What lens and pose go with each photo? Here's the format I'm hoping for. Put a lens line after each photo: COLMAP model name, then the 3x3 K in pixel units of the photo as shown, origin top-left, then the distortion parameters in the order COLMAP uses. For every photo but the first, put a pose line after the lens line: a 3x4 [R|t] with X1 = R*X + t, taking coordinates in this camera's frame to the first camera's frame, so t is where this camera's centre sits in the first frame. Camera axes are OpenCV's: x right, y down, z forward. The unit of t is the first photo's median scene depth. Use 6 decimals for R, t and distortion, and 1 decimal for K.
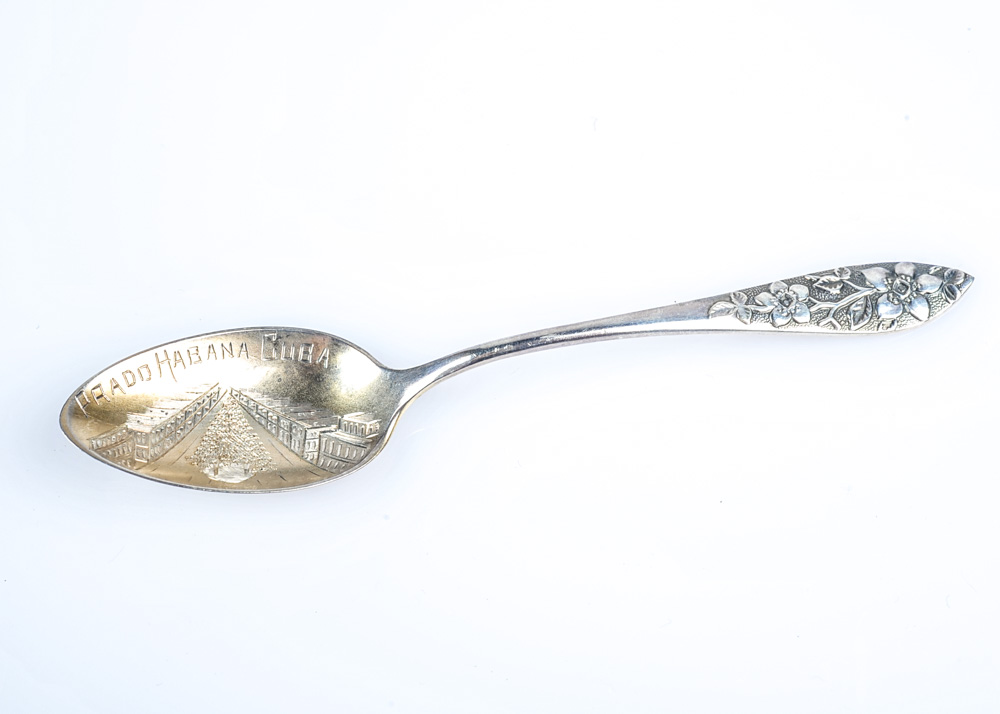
lens RADIAL K [[2713.9, 0, 500.0], [0, 2713.9, 357.0], [0, 0, 1]] dist [-0.130059, 4.925418]
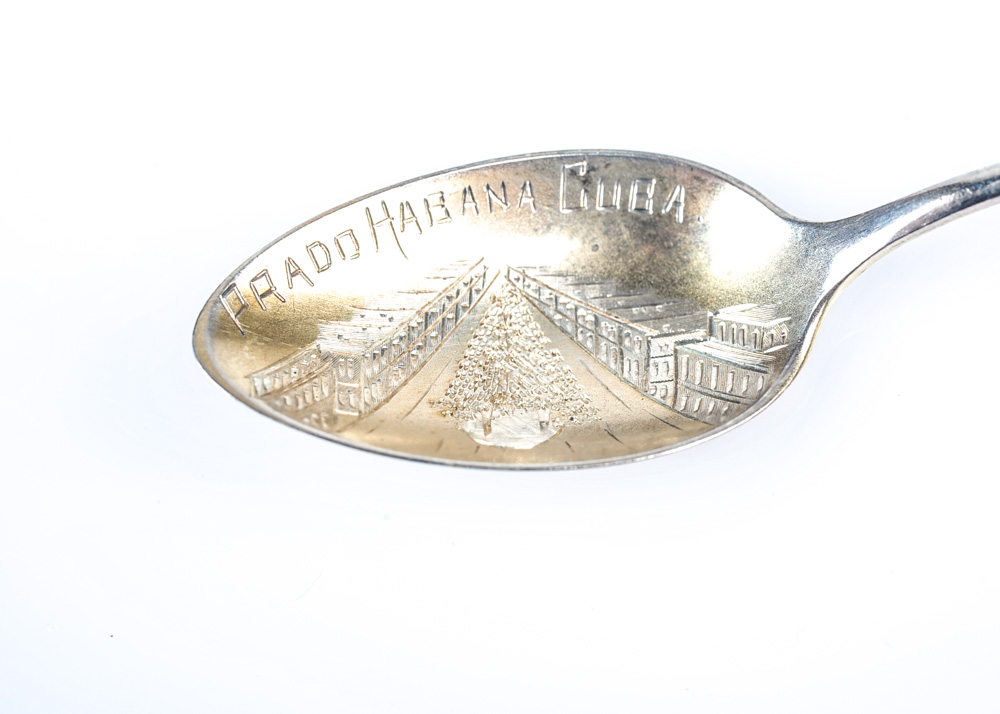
lens RADIAL K [[2713.9, 0, 500.0], [0, 2713.9, 357.0], [0, 0, 1]] dist [-0.130059, 4.925418]
pose [[0.996182, -0.030230, -0.081901, -0.057303], [0.036503, 0.996423, 0.076212, -0.011919], [0.079304, -0.078911, 0.993722, 0.464406]]
